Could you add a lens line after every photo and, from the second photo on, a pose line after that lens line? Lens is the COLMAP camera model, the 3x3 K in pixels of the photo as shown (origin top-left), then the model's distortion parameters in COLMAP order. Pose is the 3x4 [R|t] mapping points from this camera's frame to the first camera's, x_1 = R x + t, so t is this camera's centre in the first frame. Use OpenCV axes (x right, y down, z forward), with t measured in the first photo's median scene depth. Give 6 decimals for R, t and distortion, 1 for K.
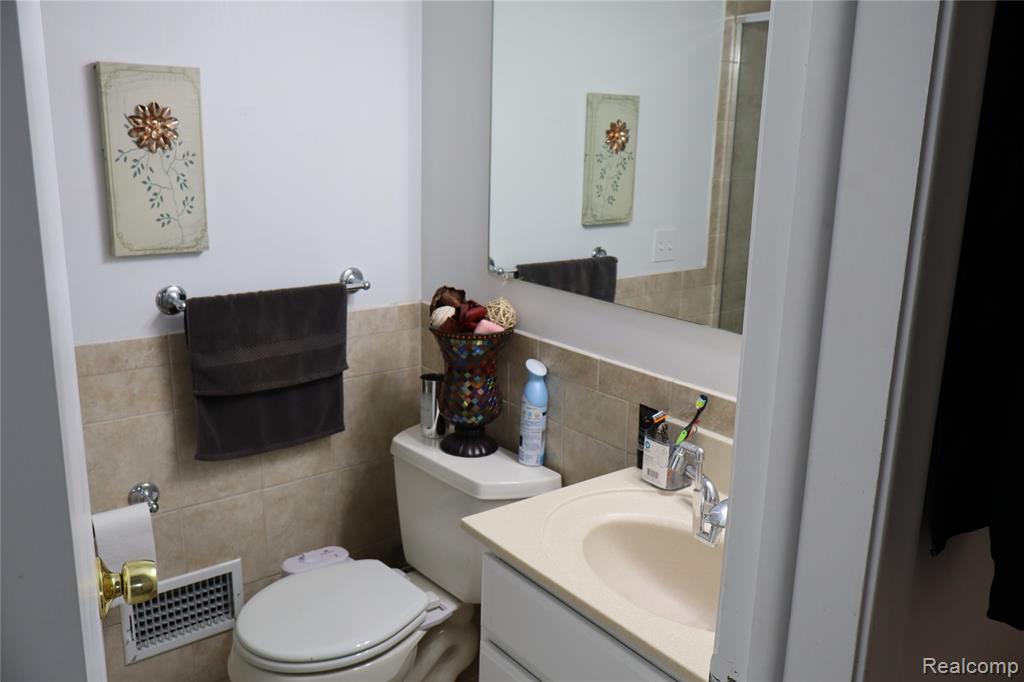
lens RADIAL K [[848.9, 0, 512.0], [0, 848.9, 341.0], [0, 0, 1]] dist [-0.002302, 0.003625]
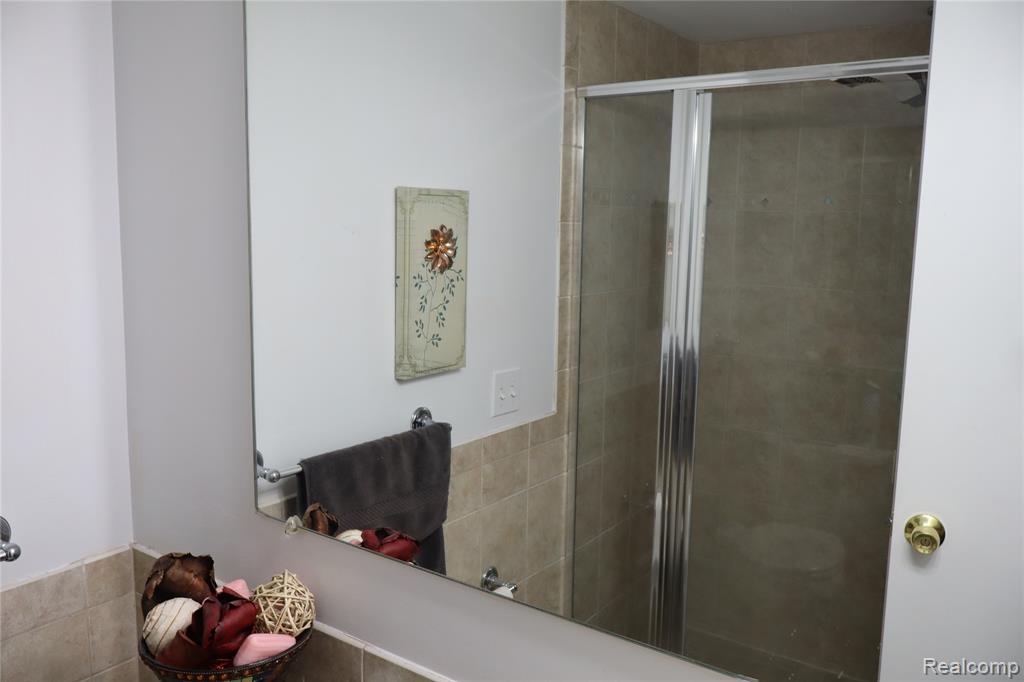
lens RADIAL K [[838.5, 0, 535.9], [0, 838.5, 340.6], [0, 0, 1]] dist [-0.030423, 0.010582]
pose [[0.951610, -0.044973, 0.303999, -0.011796], [0.069814, 0.995006, -0.071340, -0.113175], [-0.299273, 0.089112, 0.949997, 0.339845]]
